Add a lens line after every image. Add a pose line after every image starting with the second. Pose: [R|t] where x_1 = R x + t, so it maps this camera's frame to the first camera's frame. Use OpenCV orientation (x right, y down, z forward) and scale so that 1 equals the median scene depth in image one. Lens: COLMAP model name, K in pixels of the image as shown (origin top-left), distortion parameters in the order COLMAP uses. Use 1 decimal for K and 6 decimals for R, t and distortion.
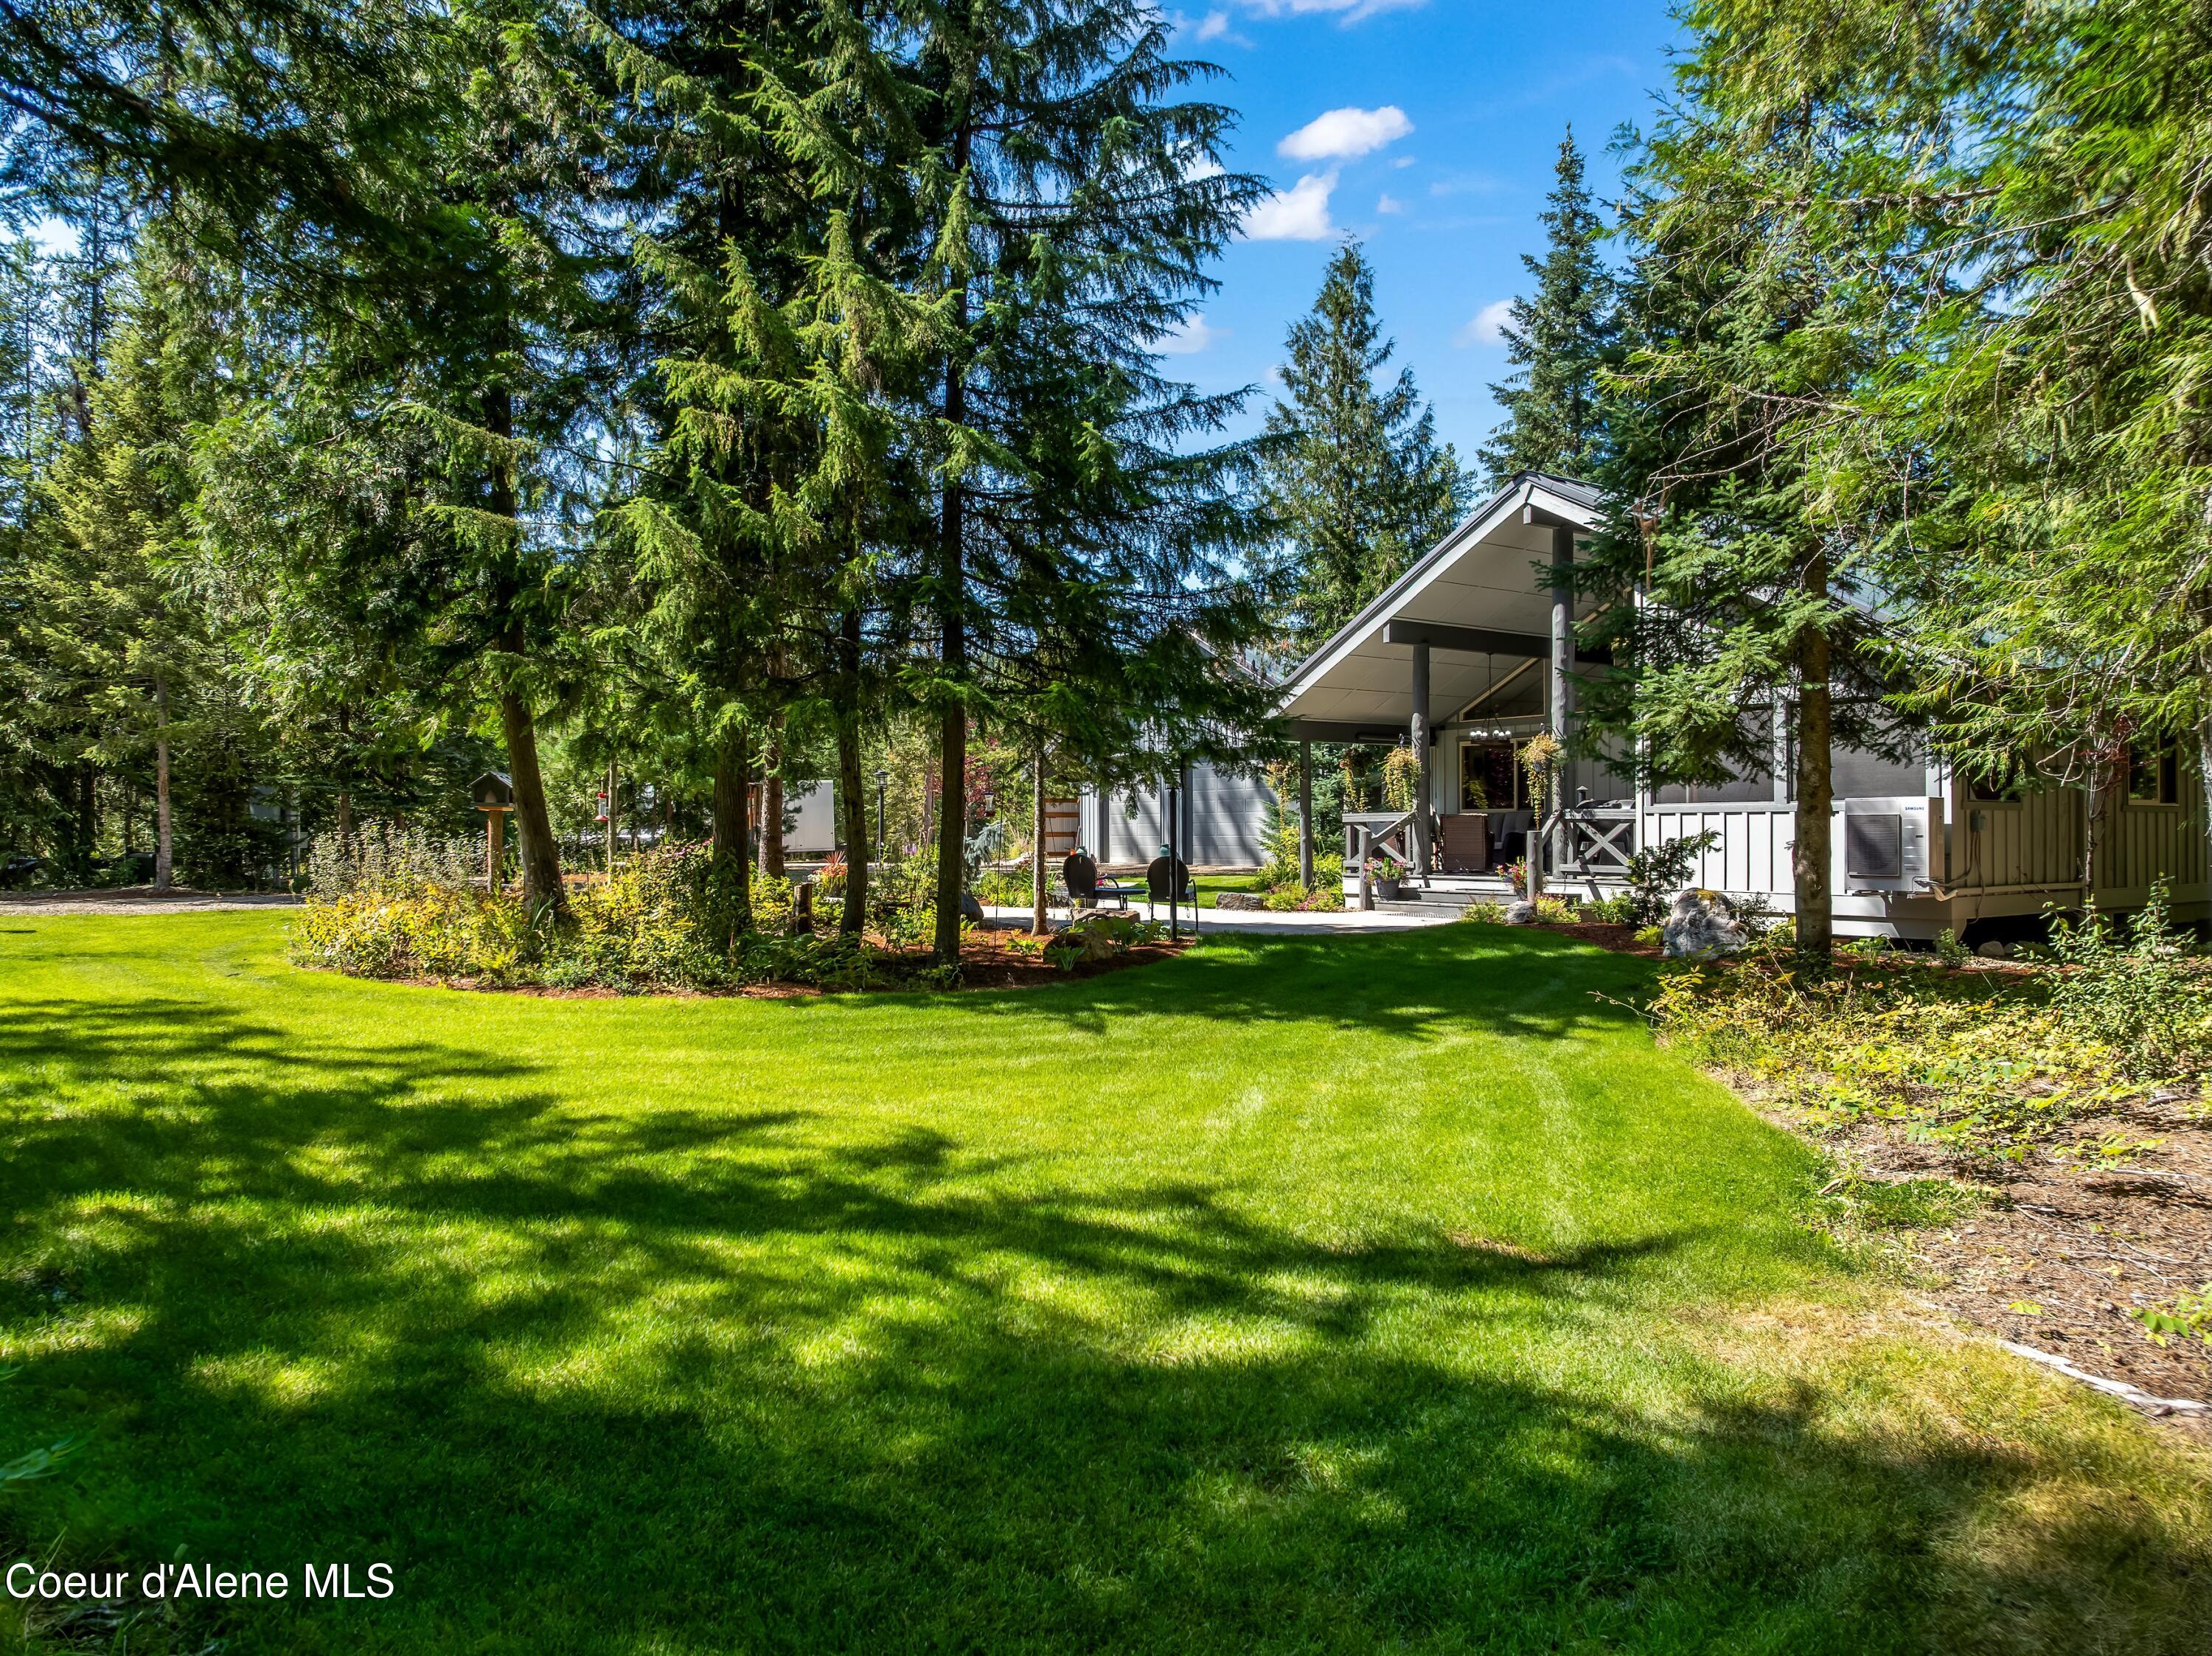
lens RADIAL K [[1571.5, 0, 1109.4], [0, 1571.5, 828.9], [0, 0, 1]] dist [-0.057642, 0.037342]
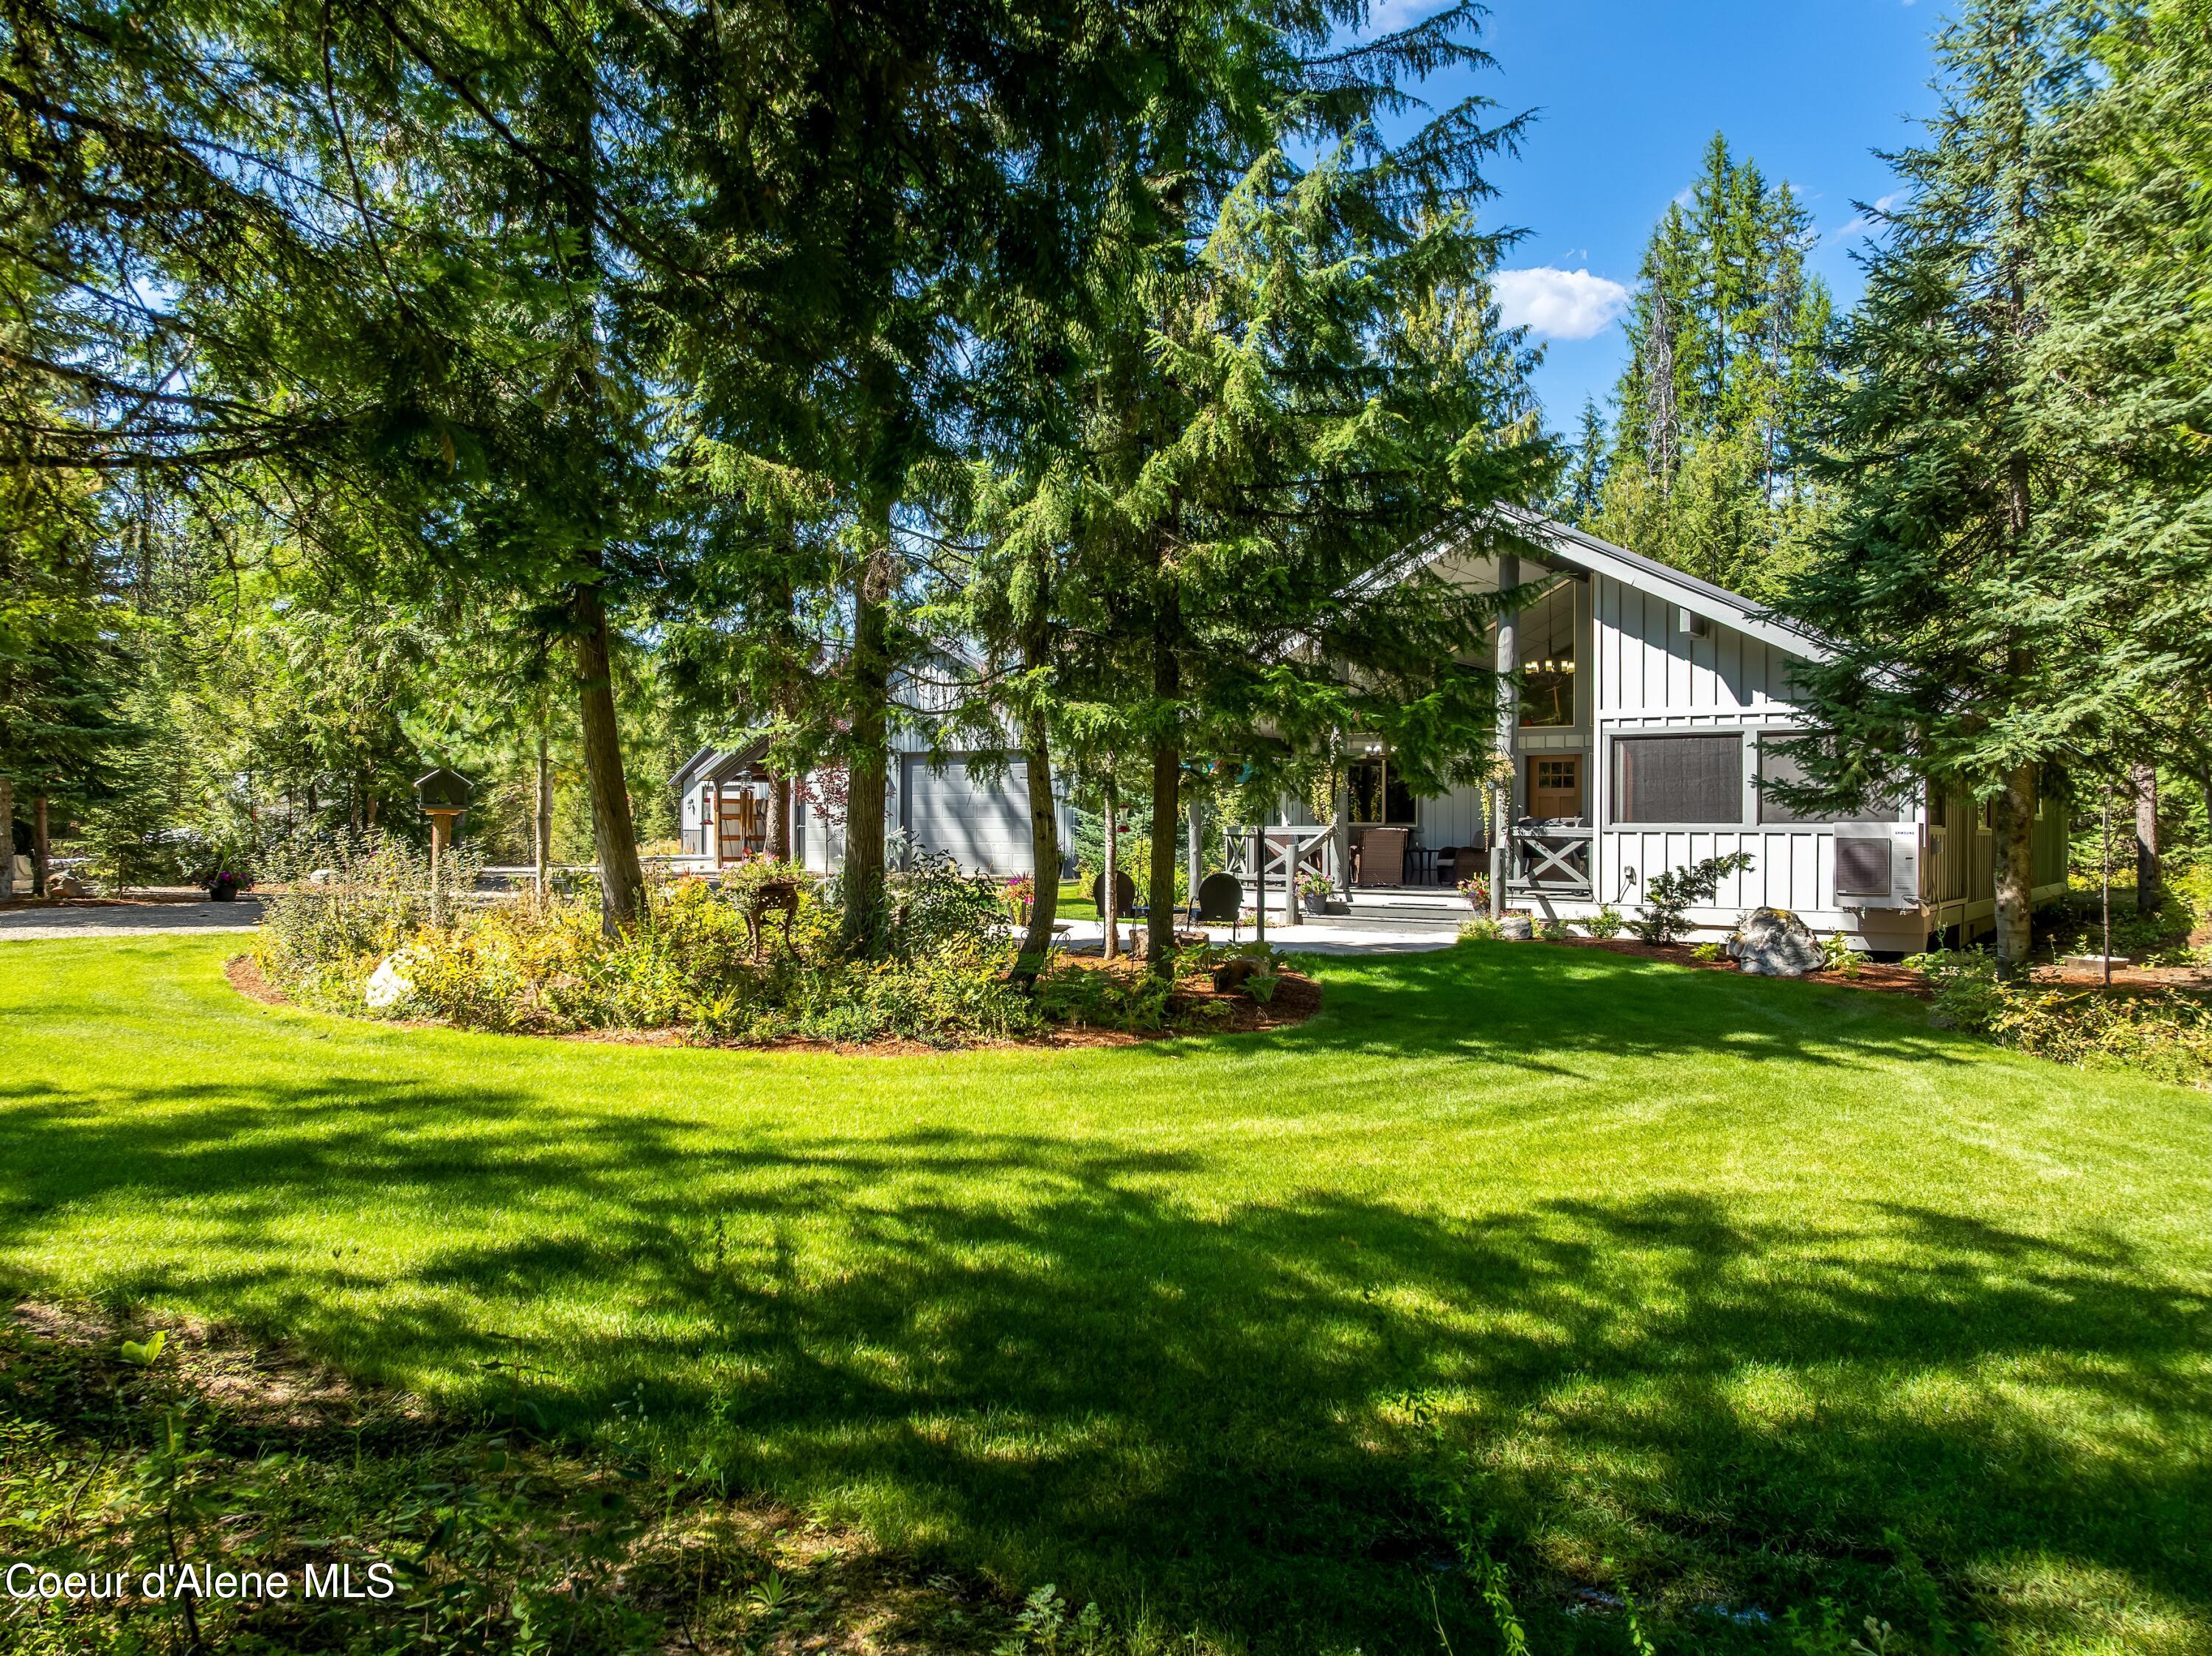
lens RADIAL K [[1571.5, 0, 1105.8], [0, 1571.5, 829.3], [0, 0, 1]] dist [-0.057642, 0.037342]
pose [[0.943216, 0.012904, 0.331929, -0.309391], [-0.012936, 0.999914, -0.002115, -0.005194], [-0.331928, -0.002299, 0.943302, 0.117354]]
